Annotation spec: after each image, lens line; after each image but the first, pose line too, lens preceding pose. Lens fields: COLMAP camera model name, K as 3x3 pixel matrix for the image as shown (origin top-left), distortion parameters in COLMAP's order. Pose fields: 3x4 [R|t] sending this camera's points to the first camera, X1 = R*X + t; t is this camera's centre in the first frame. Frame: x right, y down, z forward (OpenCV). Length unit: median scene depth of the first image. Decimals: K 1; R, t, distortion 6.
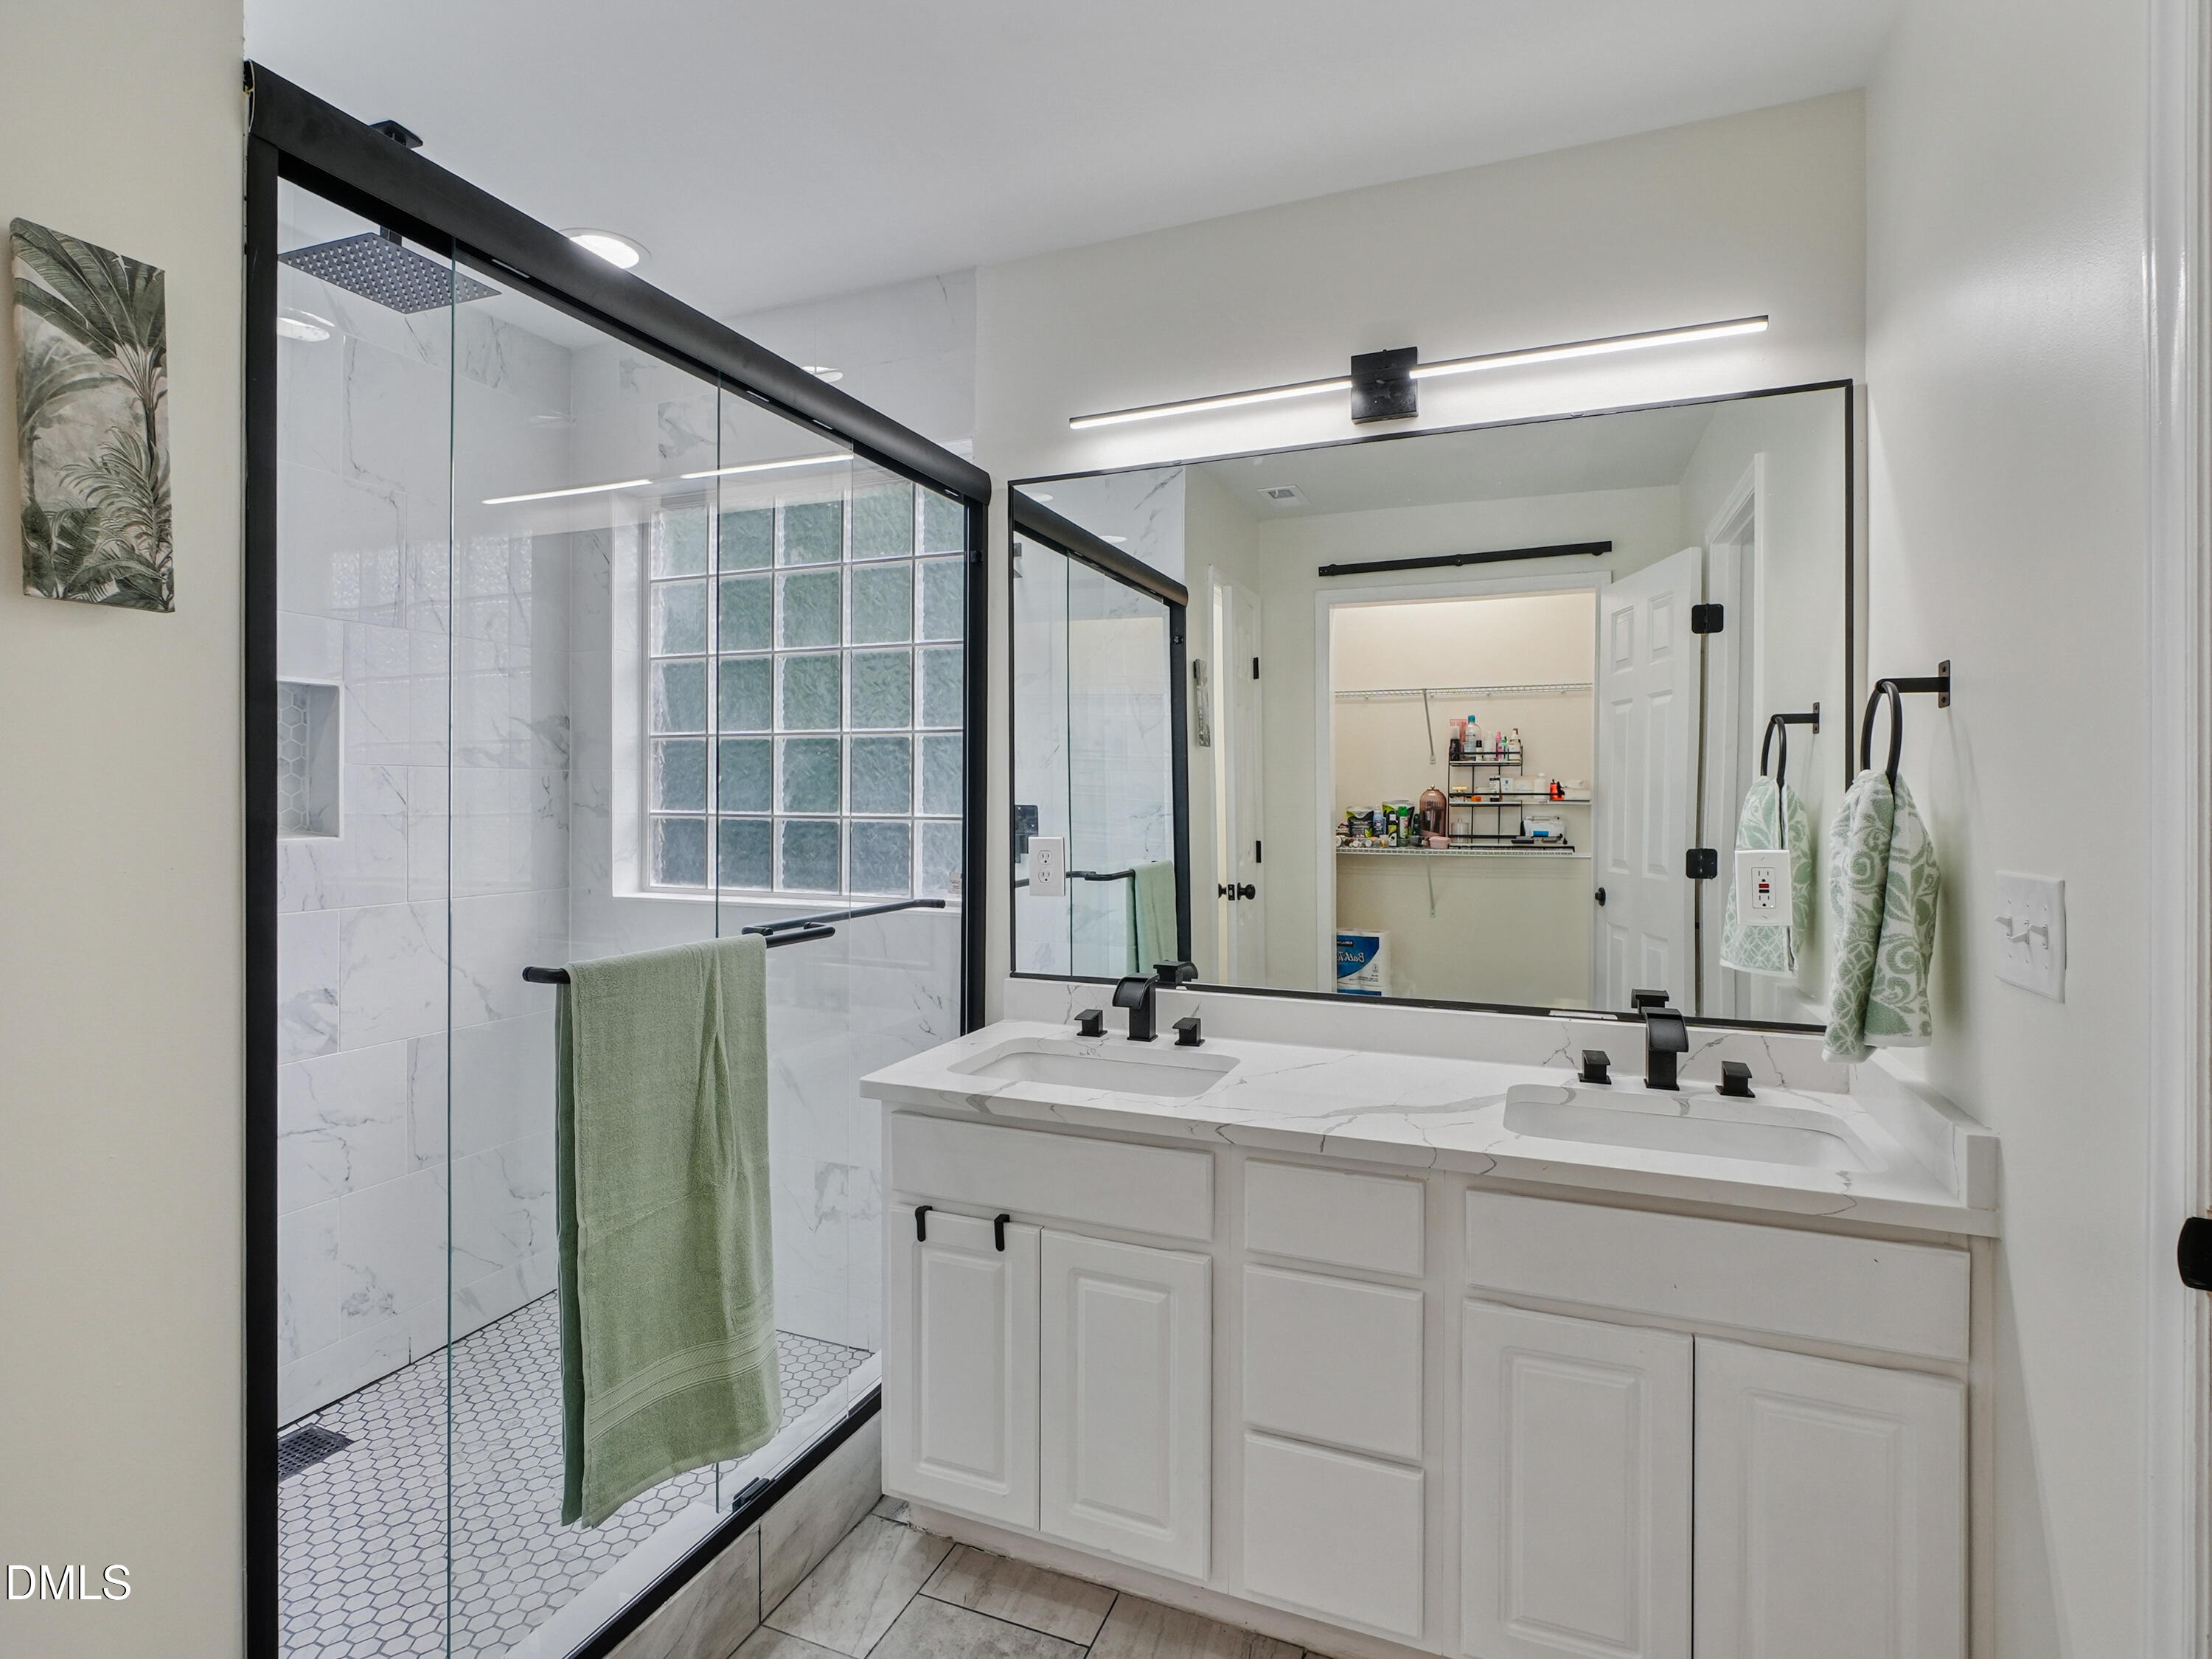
lens RADIAL K [[1103.1, 0, 1103.2], [0, 1103.1, 801.6], [0, 0, 1]] dist [-0.001282, 0.000682]
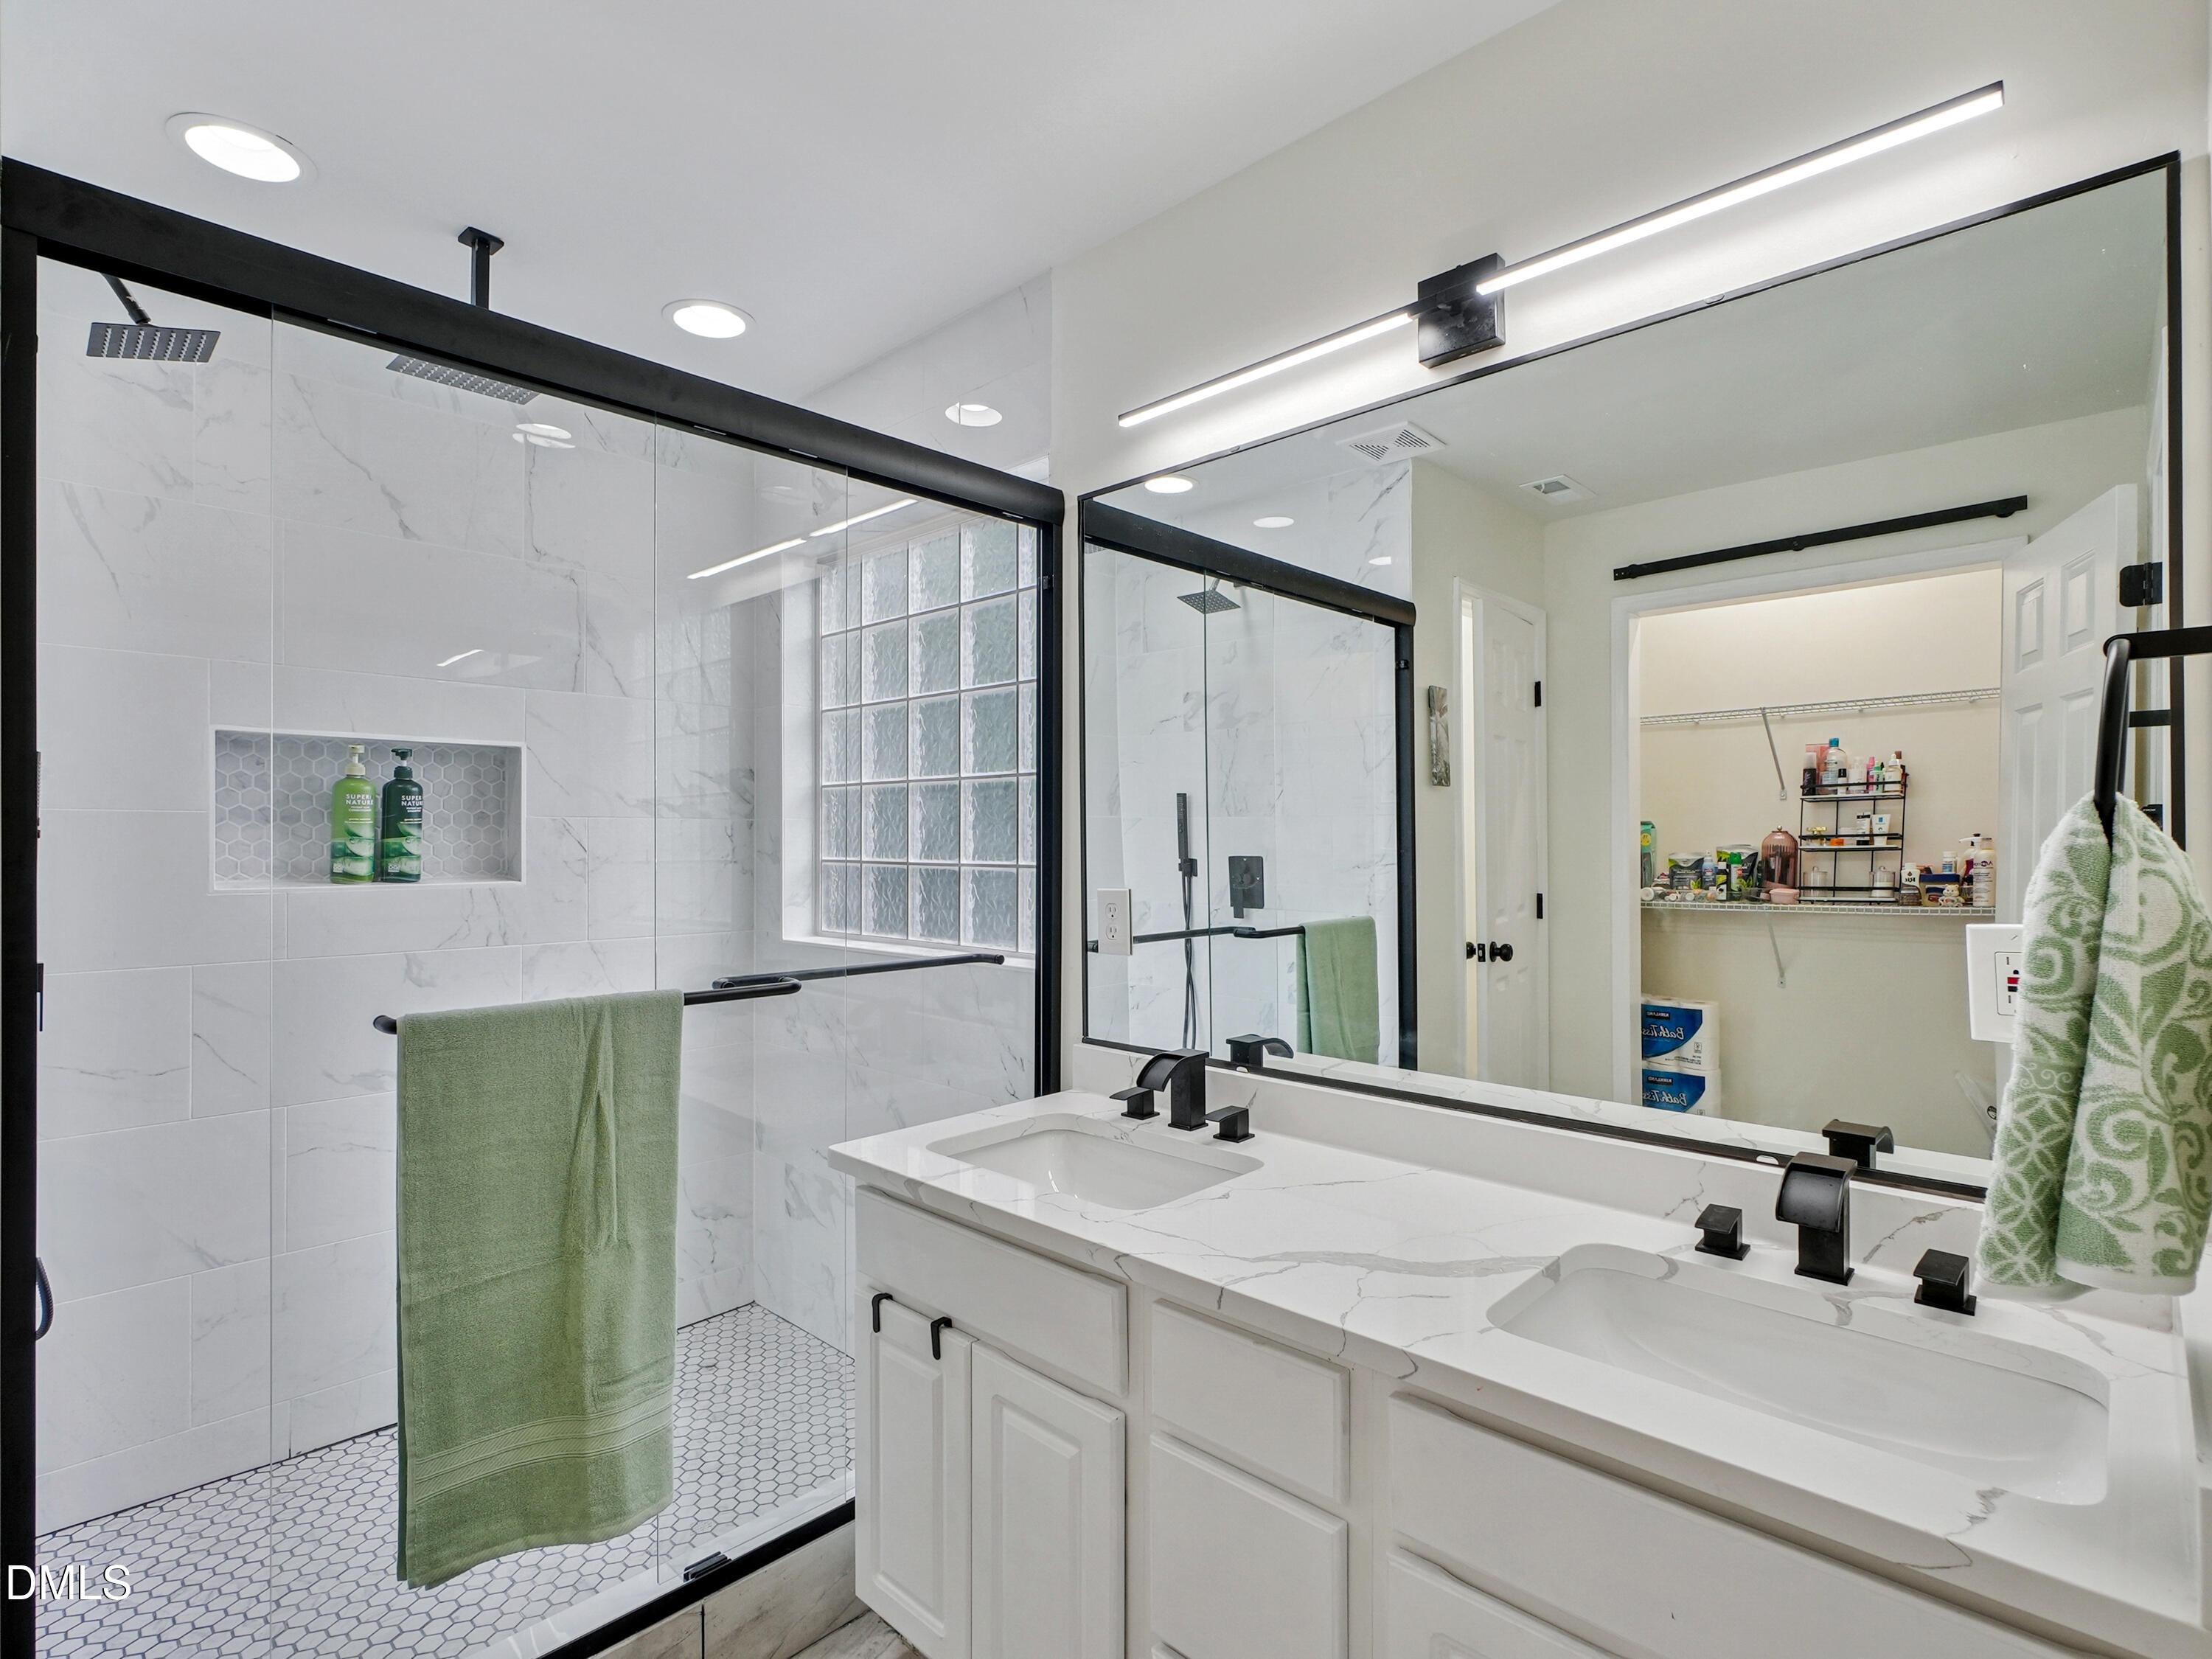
lens RADIAL K [[1083.5, 0, 1108.3], [0, 1083.5, 841.4], [0, 0, 1]] dist [-0.002347, 0.001719]
pose [[0.934039, -0.003991, -0.357149, 0.282720], [0.002351, 0.999985, -0.005026, -0.001750], [0.357164, 0.003855, 0.934034, 0.194356]]
